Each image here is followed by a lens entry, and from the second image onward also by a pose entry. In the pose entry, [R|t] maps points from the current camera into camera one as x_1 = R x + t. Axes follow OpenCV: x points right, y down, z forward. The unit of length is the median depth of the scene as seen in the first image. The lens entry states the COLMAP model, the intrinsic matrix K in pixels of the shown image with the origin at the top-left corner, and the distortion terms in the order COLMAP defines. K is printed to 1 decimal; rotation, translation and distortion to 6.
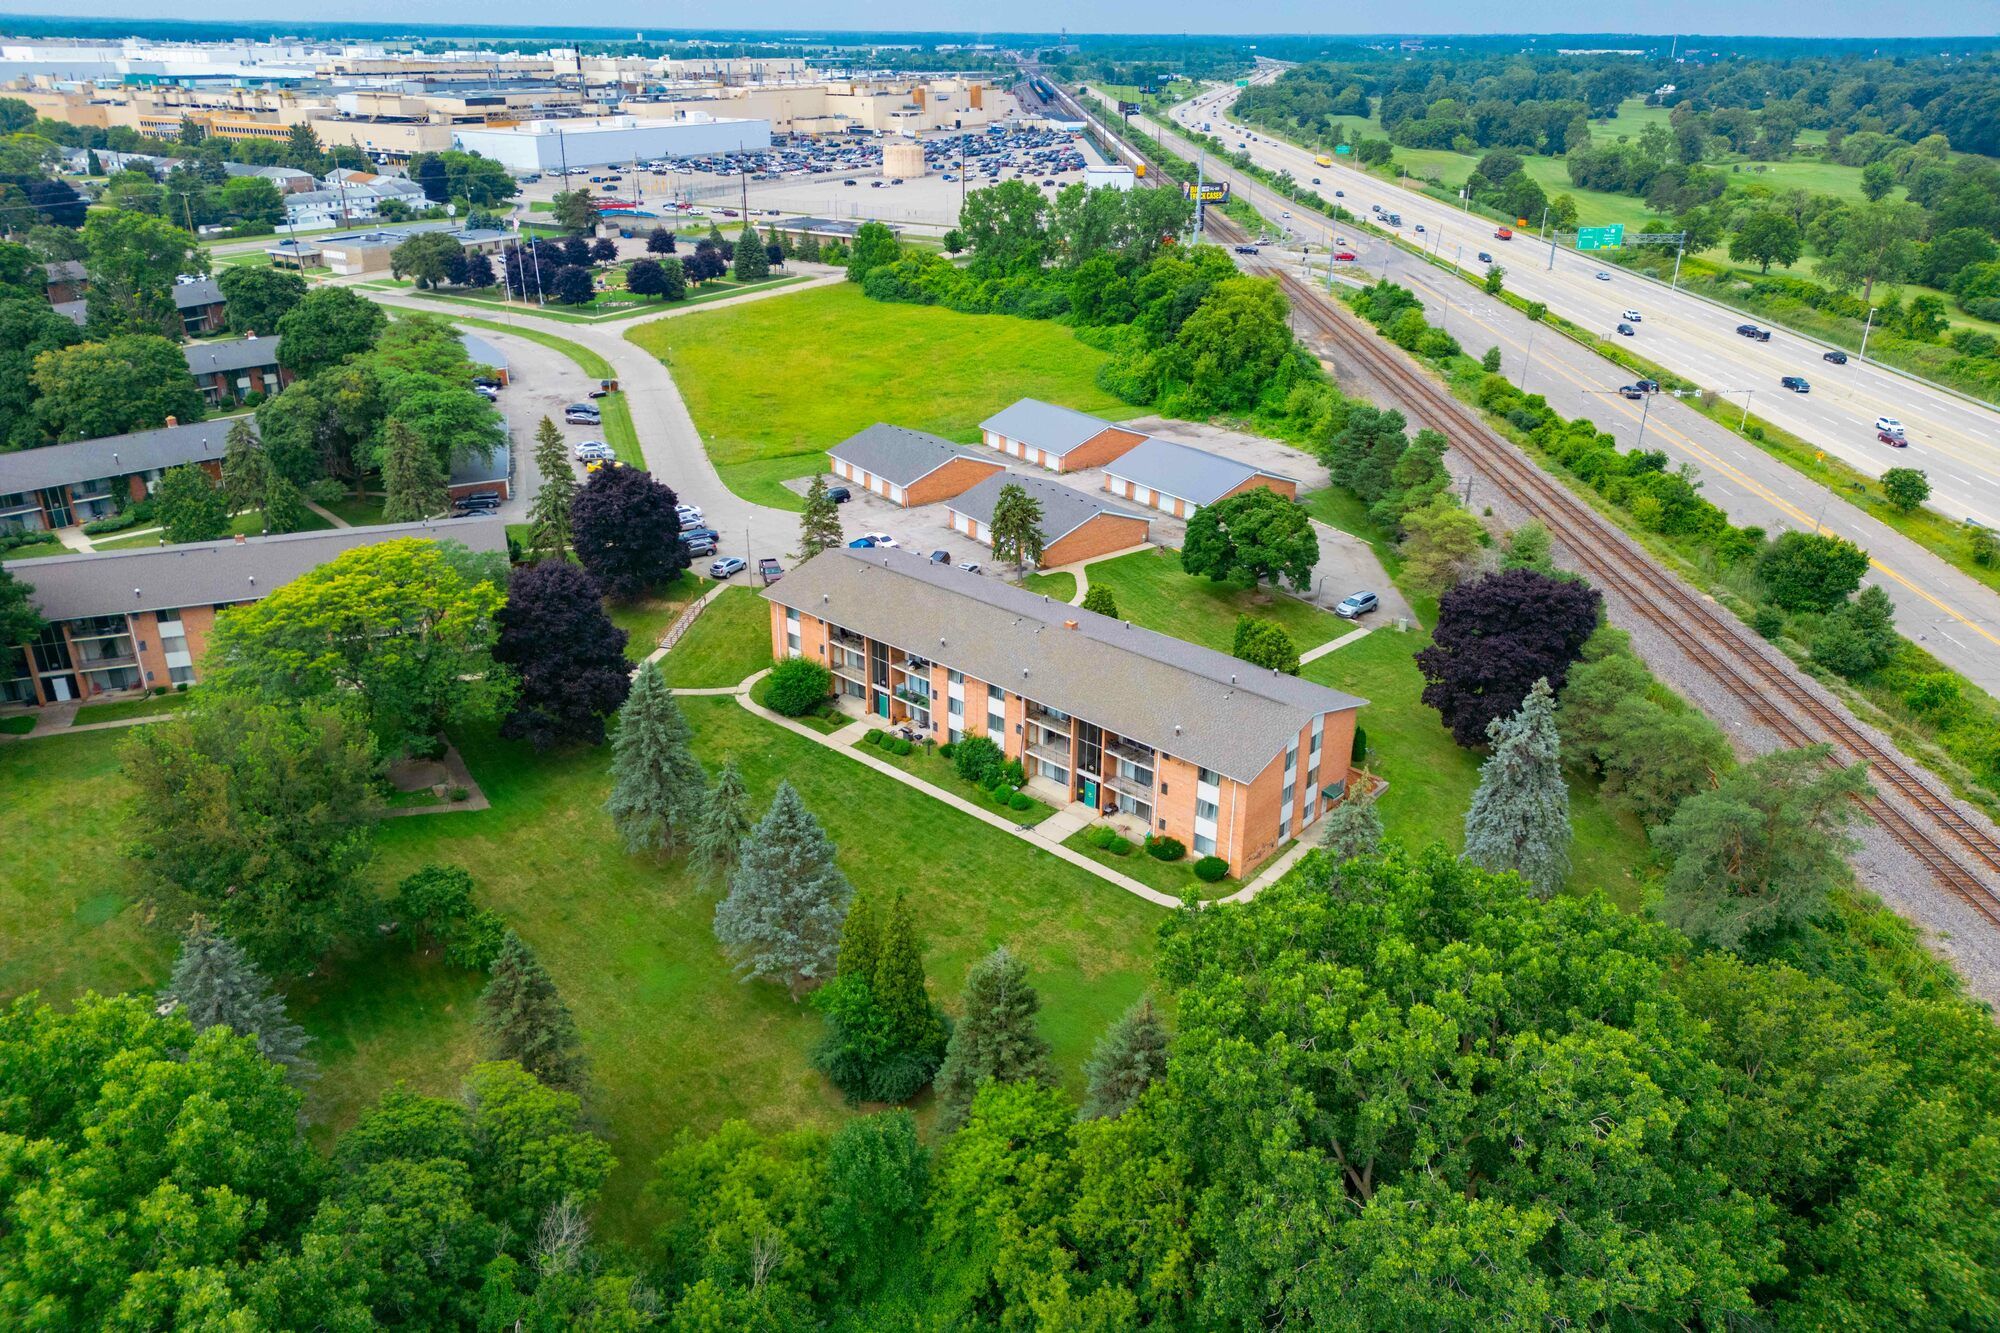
lens RADIAL K [[1321.1, 0, 1000.0], [0, 1321.1, 666.5], [0, 0, 1]] dist [0.067065, -0.038467]
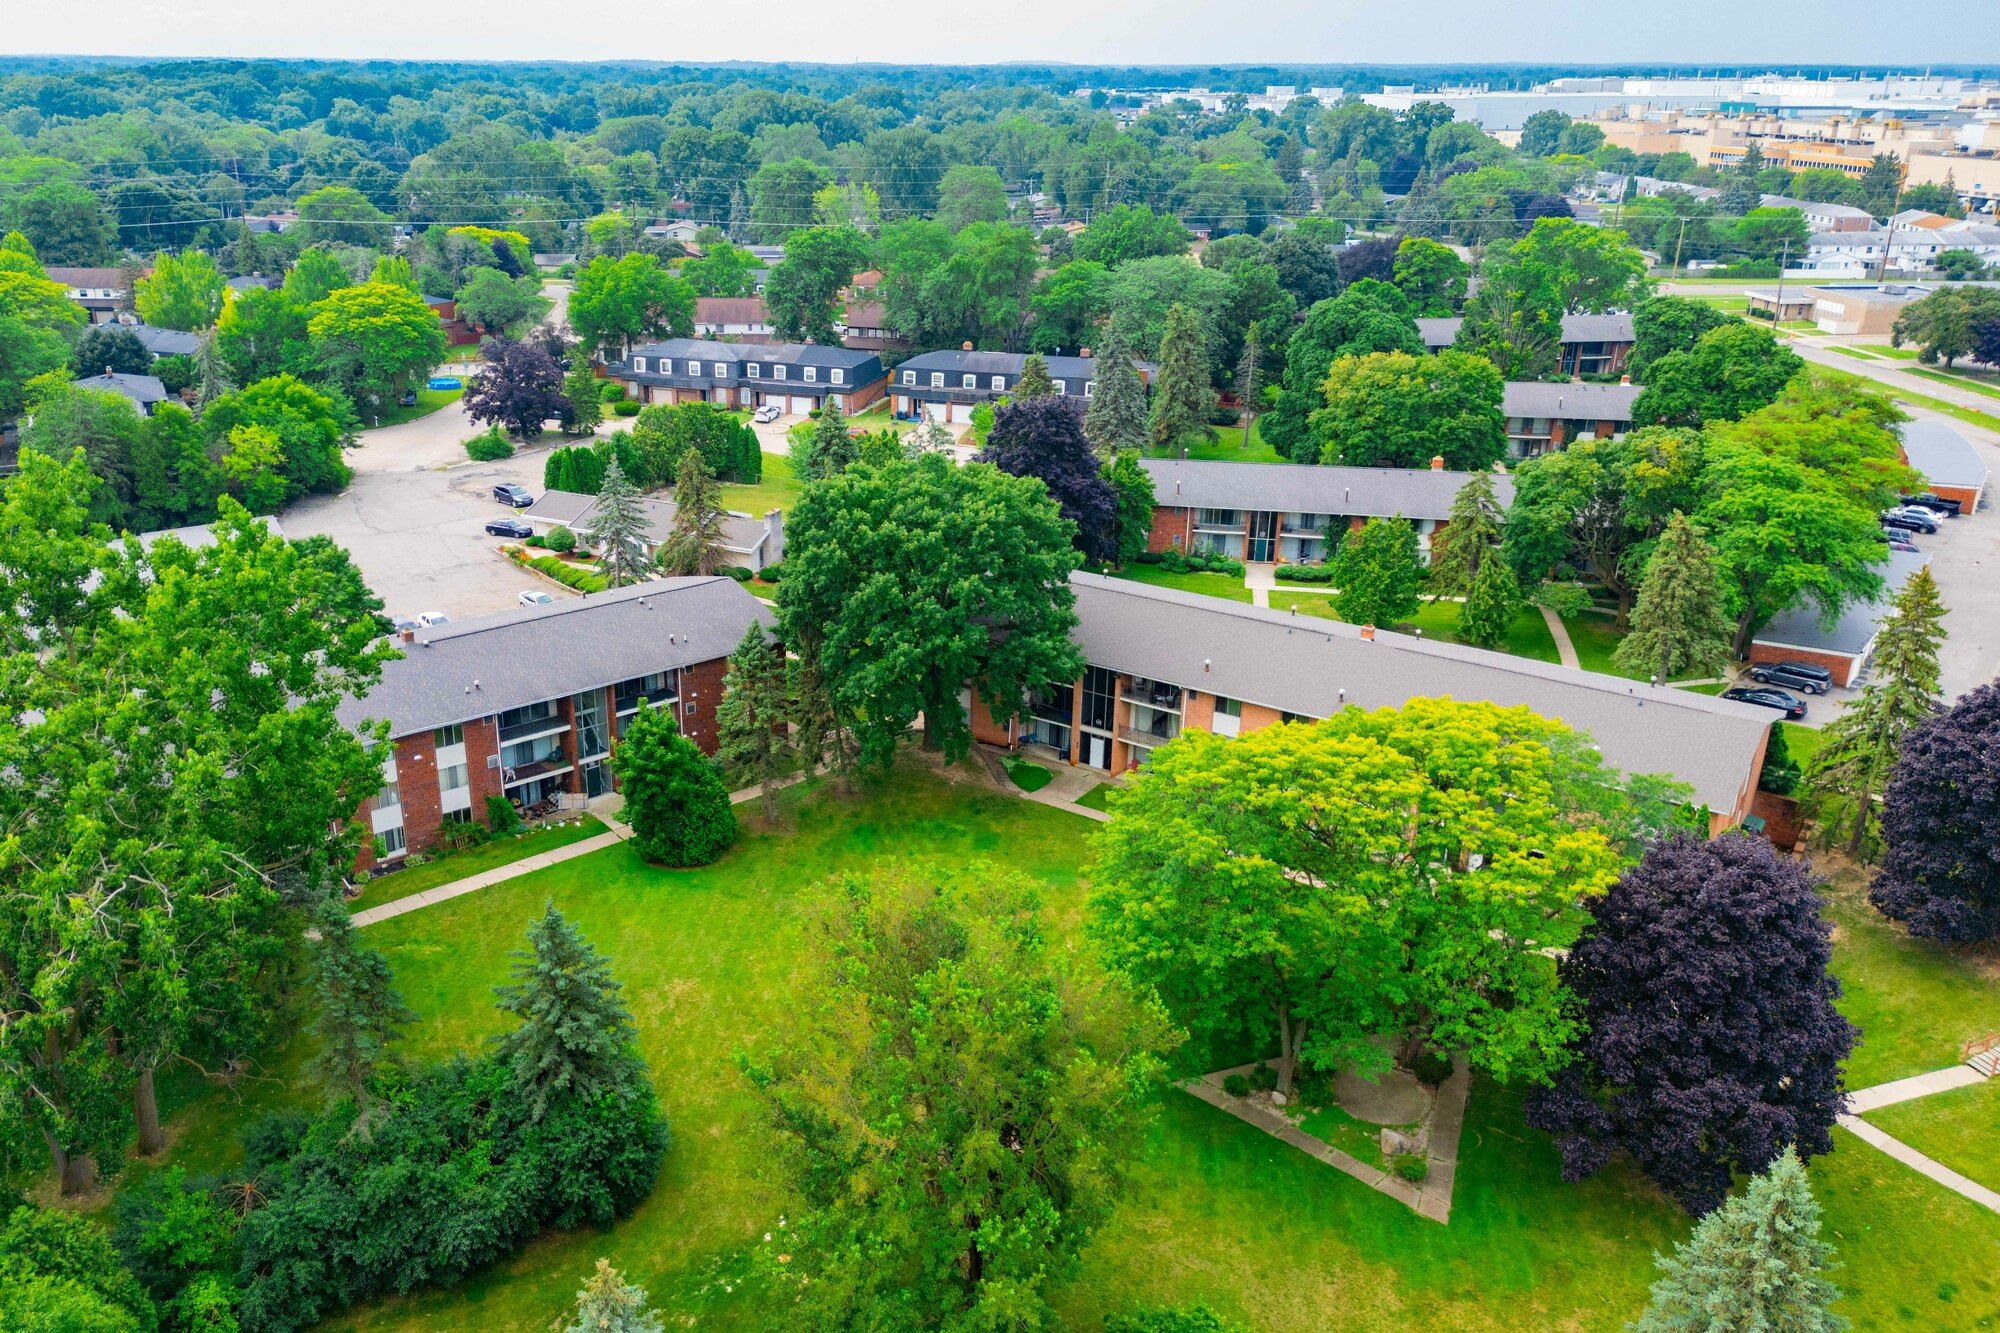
lens RADIAL K [[1533.2, 0, 1000.0], [0, 1533.2, 666.5], [0, 0, 1]] dist [0.053194, -0.049900]
pose [[0.553121, 0.289215, -0.781289, -0.036716], [-0.356305, 0.929834, 0.091953, -0.057215], [0.753063, 0.227516, 0.617360, 0.260255]]
